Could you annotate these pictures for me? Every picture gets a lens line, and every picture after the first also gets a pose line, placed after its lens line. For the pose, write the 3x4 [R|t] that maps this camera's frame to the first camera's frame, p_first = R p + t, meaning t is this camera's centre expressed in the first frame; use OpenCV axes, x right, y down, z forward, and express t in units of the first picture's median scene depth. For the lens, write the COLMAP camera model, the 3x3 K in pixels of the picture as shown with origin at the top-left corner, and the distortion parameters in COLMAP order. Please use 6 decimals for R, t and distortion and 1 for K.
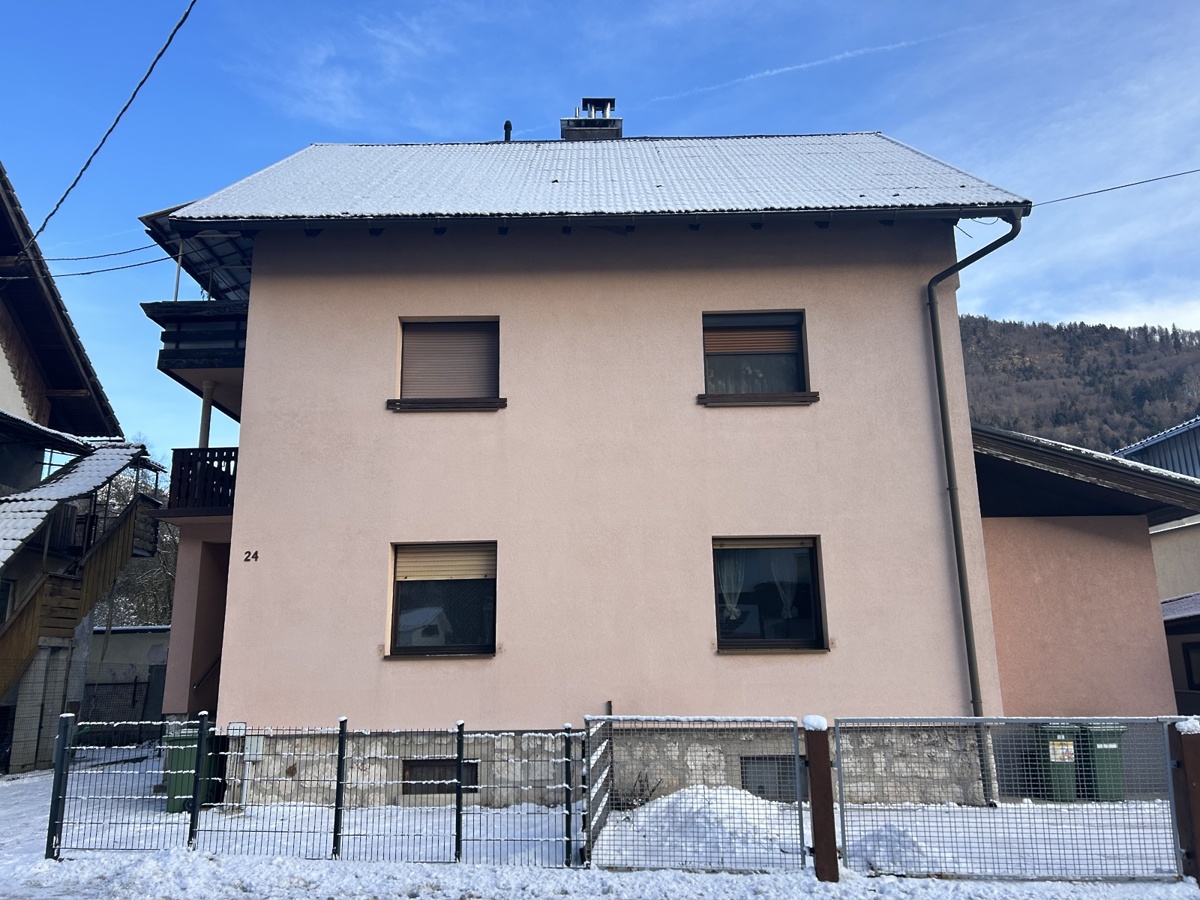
lens RADIAL K [[902.9, 0, 598.8], [0, 902.9, 446.9], [0, 0, 1]] dist [0.034613, -0.022942]
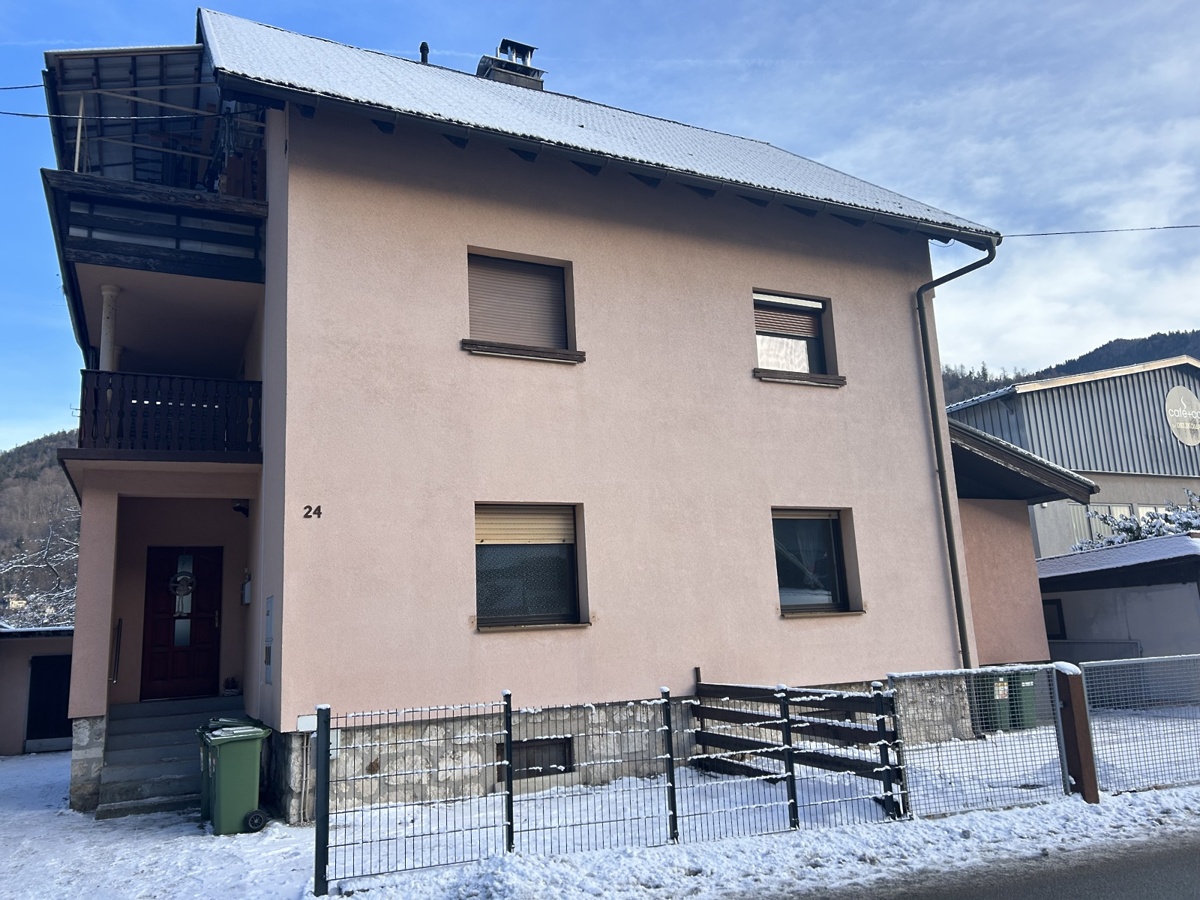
lens RADIAL K [[902.9, 0, 592.8], [0, 902.9, 452.4], [0, 0, 1]] dist [0.034613, -0.022942]
pose [[0.893569, 0.058035, 0.445158, -0.518421], [-0.069875, 0.997503, 0.010217, 0.040754], [-0.443454, -0.040235, 0.895394, 0.161509]]
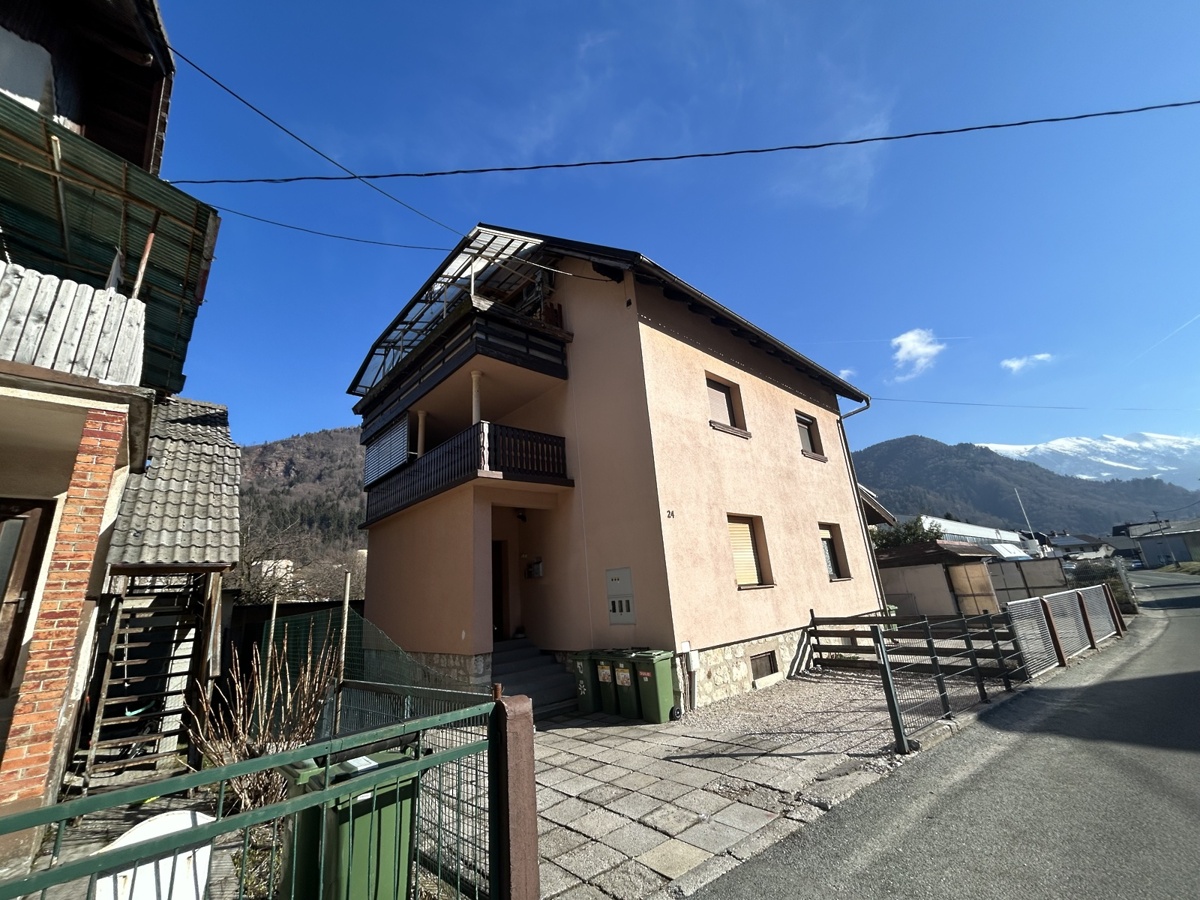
lens RADIAL K [[481.4, 0, 598.6], [0, 481.4, 449.1], [0, 0, 1]] dist [-0.002144, -0.000170]
pose [[0.722666, 0.164806, 0.671262, -0.944137], [-0.100166, 0.985877, -0.134213, 0.130270], [-0.683901, 0.029753, 0.728968, 0.547547]]
